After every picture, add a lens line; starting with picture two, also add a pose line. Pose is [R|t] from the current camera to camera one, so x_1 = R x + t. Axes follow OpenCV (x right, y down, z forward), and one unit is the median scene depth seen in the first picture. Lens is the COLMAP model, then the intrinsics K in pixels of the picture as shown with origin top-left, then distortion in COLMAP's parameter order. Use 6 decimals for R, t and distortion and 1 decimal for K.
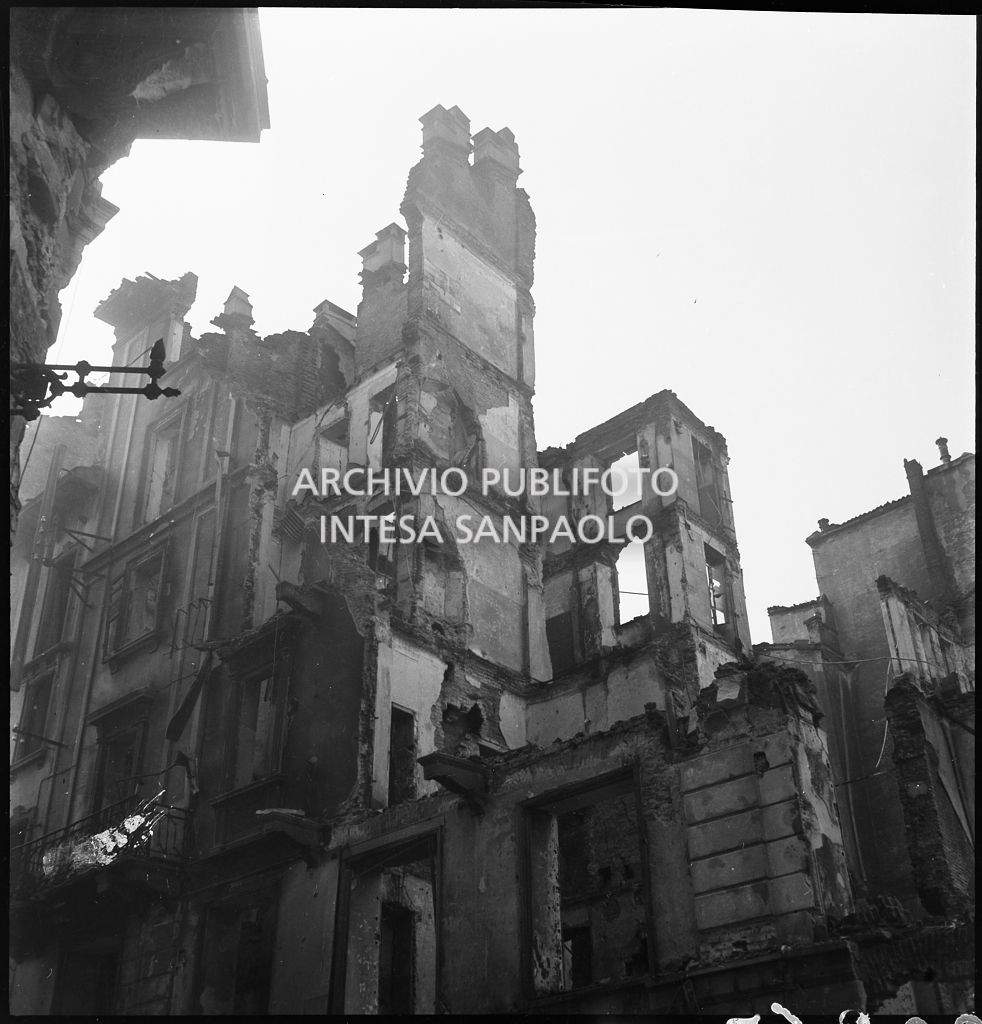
lens RADIAL K [[1292.2, 0, 481.6], [0, 1292.2, 534.0], [0, 0, 1]] dist [0.000065, 0.000000]
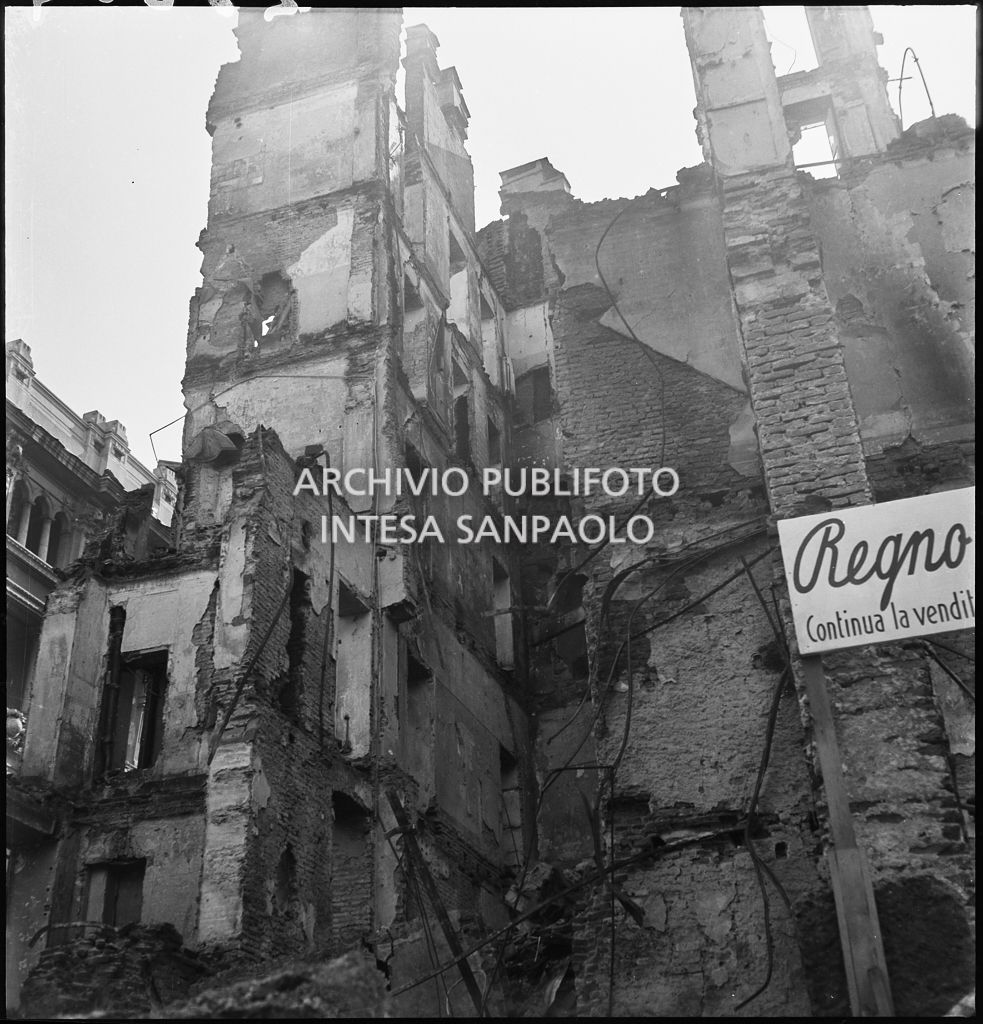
lens RADIAL K [[1292.2, 0, 485.1], [0, 1292.2, 529.2], [0, 0, 1]] dist [0.000065, 0.000000]
pose [[0.397545, -0.467401, -0.789617, 0.741631], [0.506015, 0.829534, -0.236268, 0.369422], [0.765445, -0.305631, 0.566289, 0.619646]]
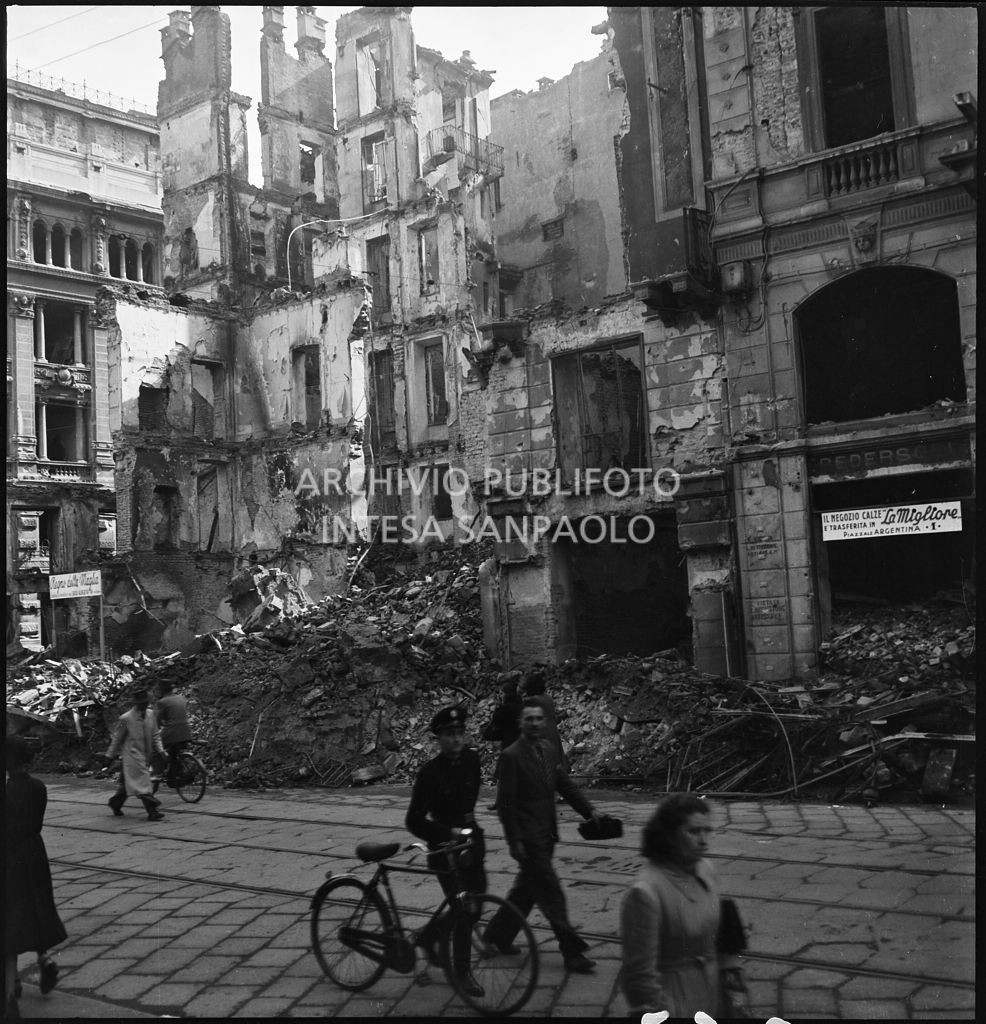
lens RADIAL K [[1292.2, 0, 492.7], [0, 1292.2, 504.1], [0, 0, 1]] dist [0.000065, 0.000000]
pose [[0.027971, -0.078234, -0.996543, 1.982867], [0.566493, 0.822628, -0.048680, 0.613636], [0.823592, -0.563173, 0.067328, 1.127635]]
